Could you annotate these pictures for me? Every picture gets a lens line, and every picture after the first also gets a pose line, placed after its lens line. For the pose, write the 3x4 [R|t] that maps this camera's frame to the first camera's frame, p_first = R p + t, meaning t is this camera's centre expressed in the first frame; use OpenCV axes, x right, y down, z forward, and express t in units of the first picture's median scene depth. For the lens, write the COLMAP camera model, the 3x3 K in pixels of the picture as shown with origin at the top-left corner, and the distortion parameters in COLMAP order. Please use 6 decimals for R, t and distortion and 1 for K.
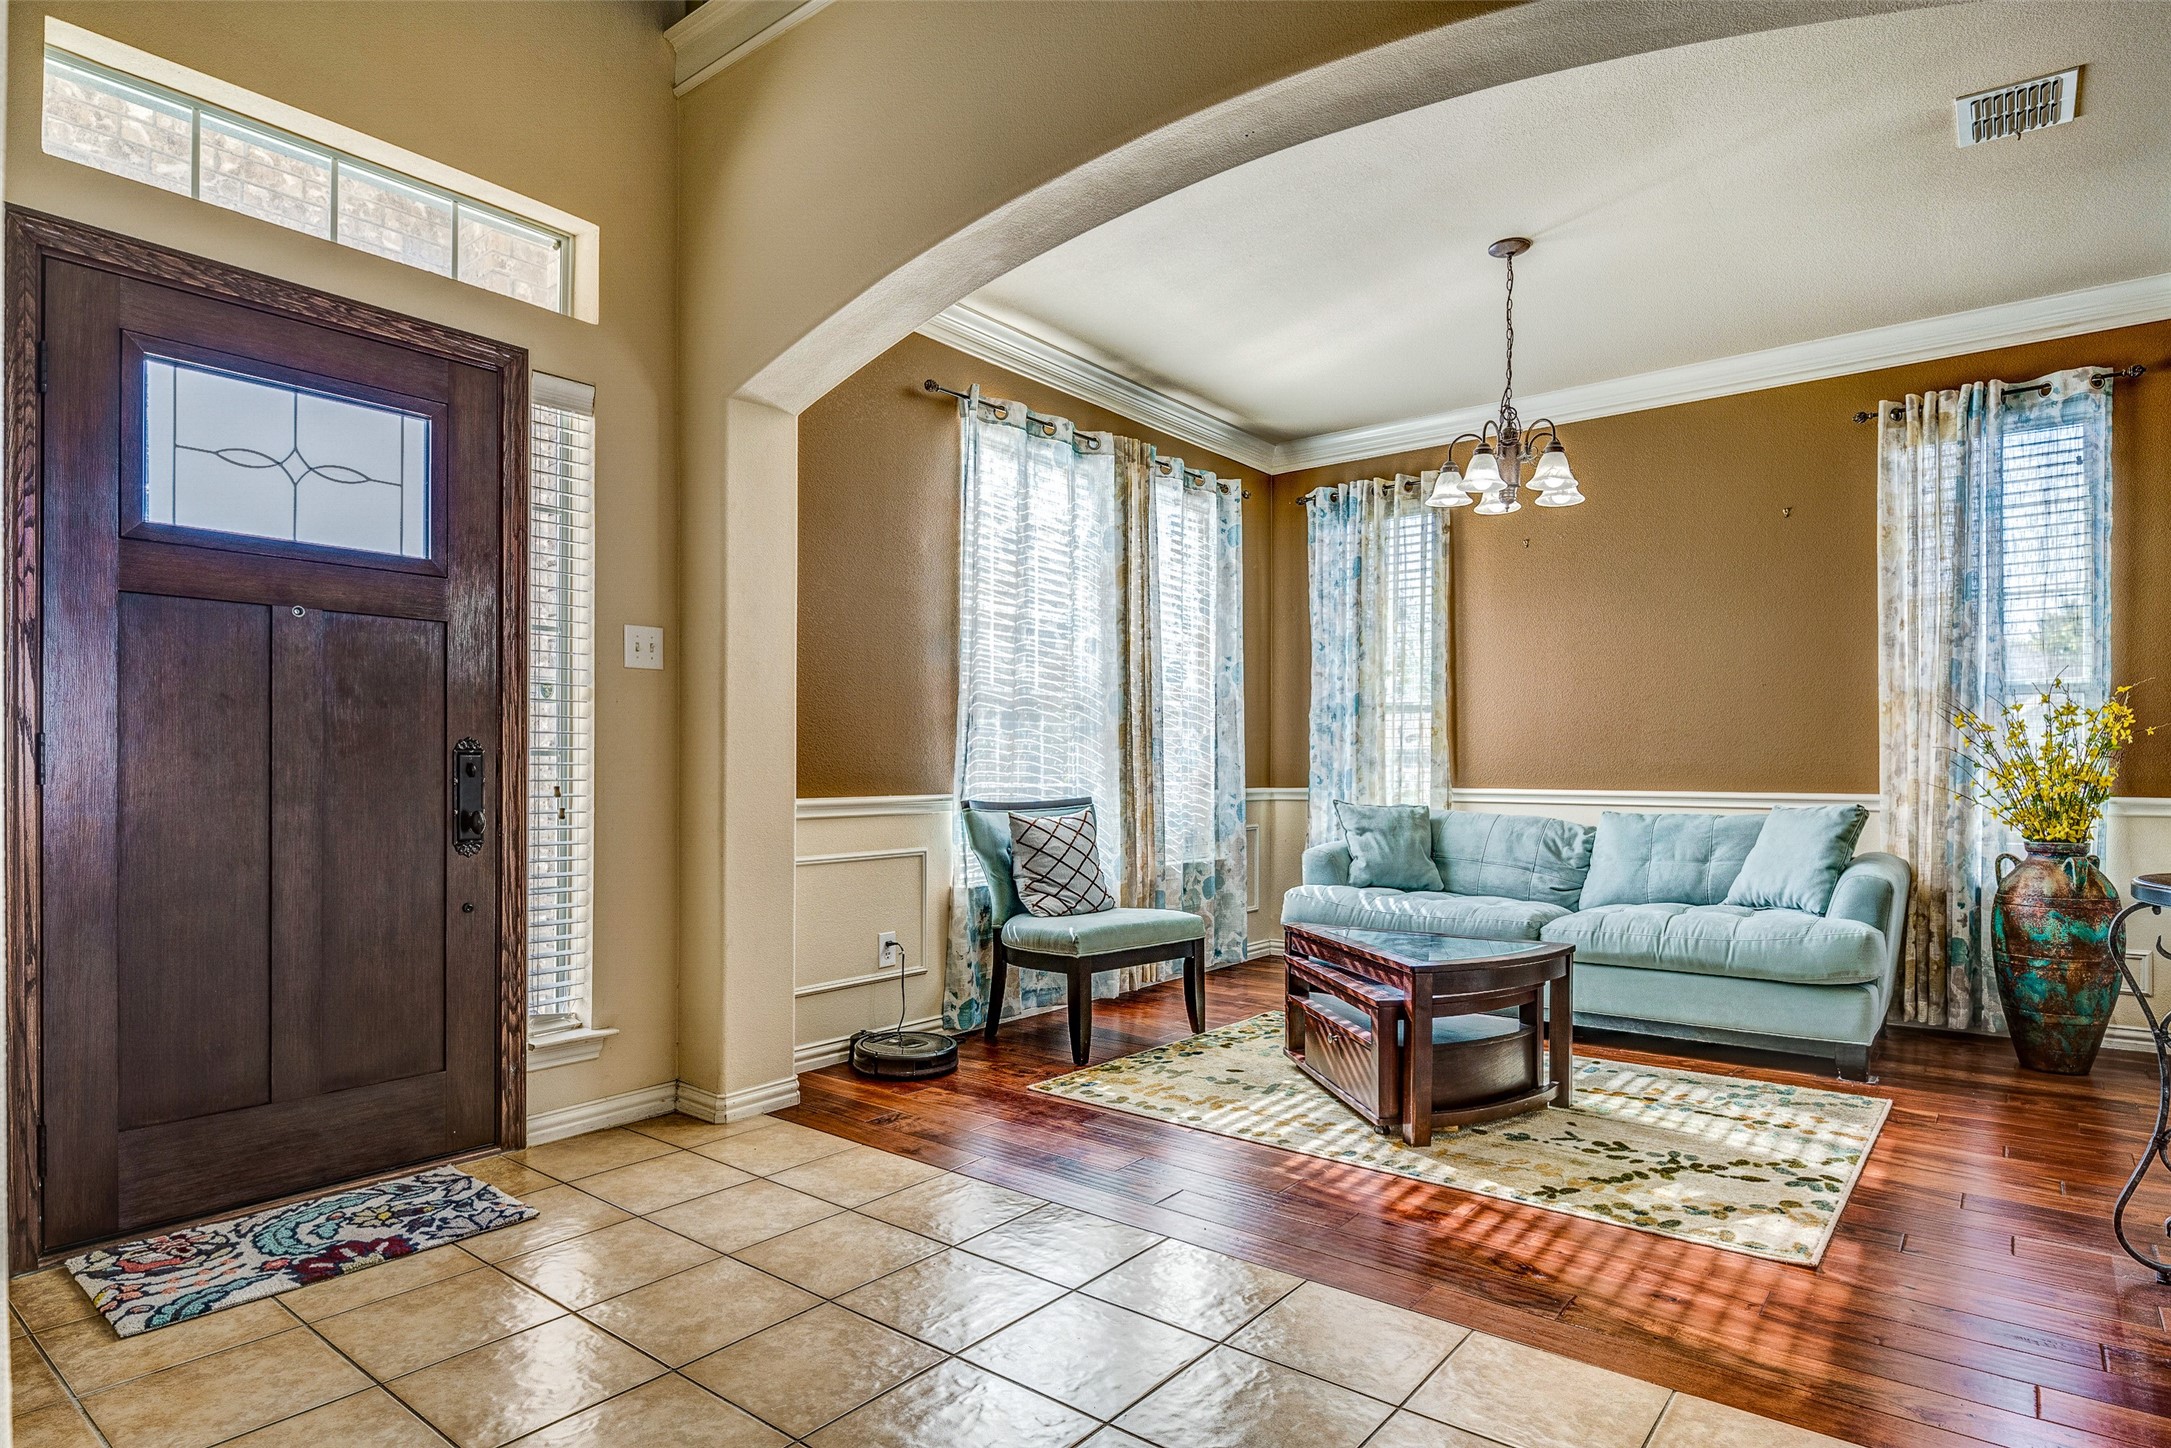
lens RADIAL K [[1175.1, 0, 1088.2], [0, 1175.1, 740.8], [0, 0, 1]] dist [-0.001546, -0.006011]
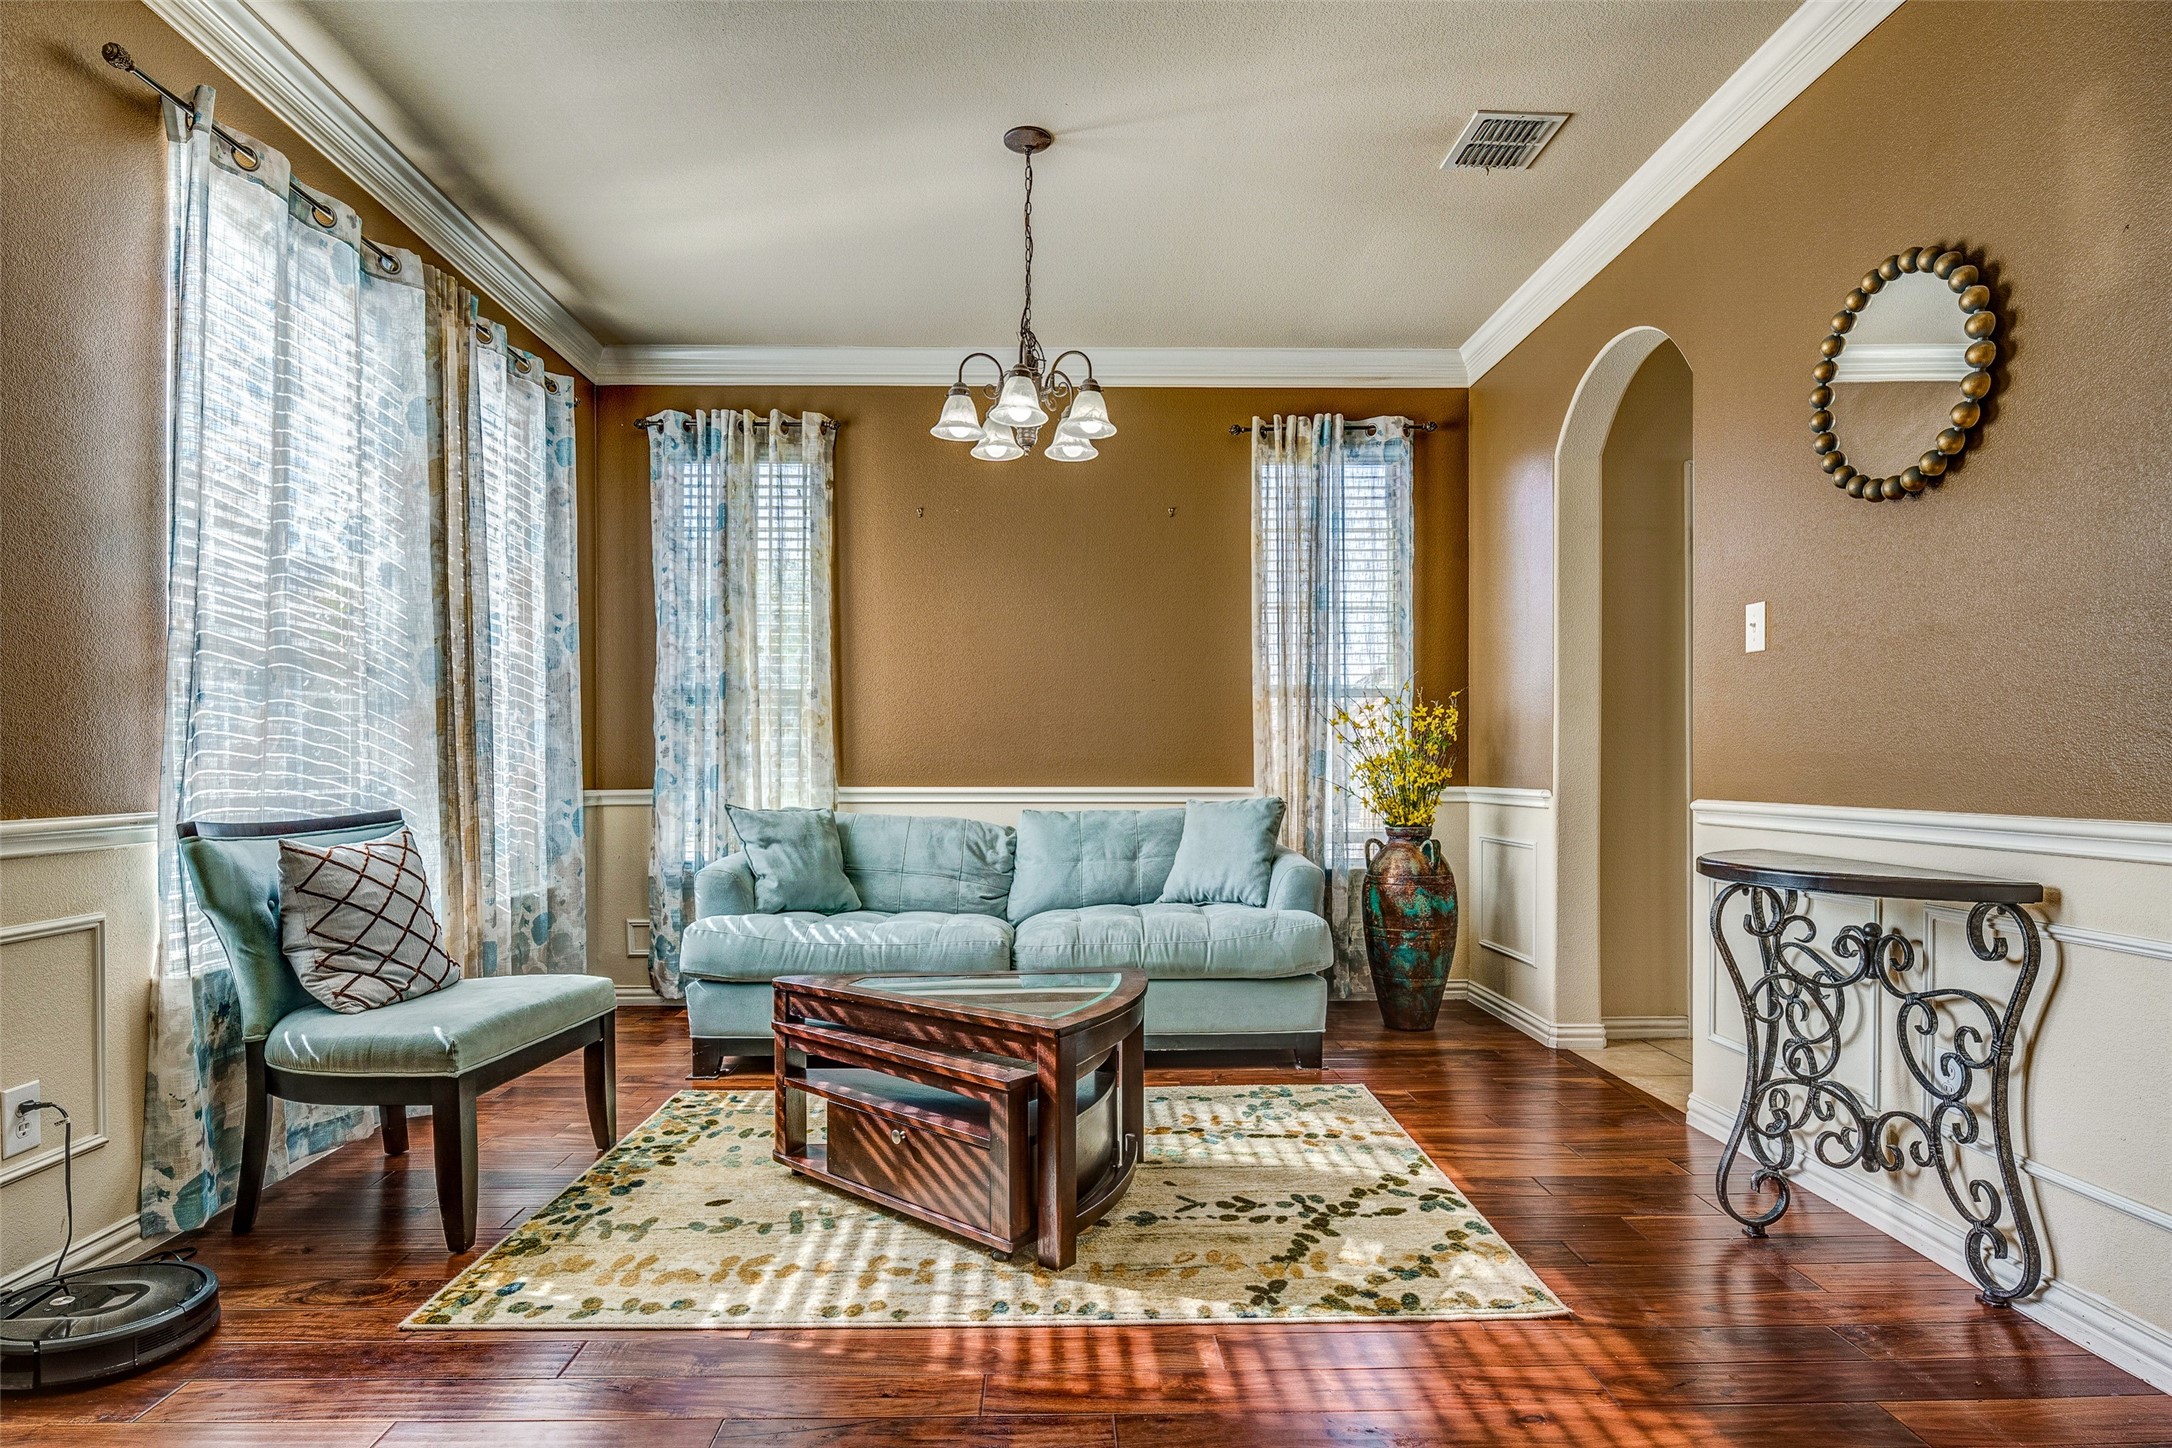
lens RADIAL K [[1175.6, 0, 1089.2], [0, 1175.6, 756.3], [0, 0, 1]] dist [-0.001546, -0.006011]
pose [[0.771618, 0.001405, 0.636085, -0.126457], [-0.011149, 0.999874, 0.011316, 0.007940], [-0.635989, -0.015823, 0.771536, 0.290833]]
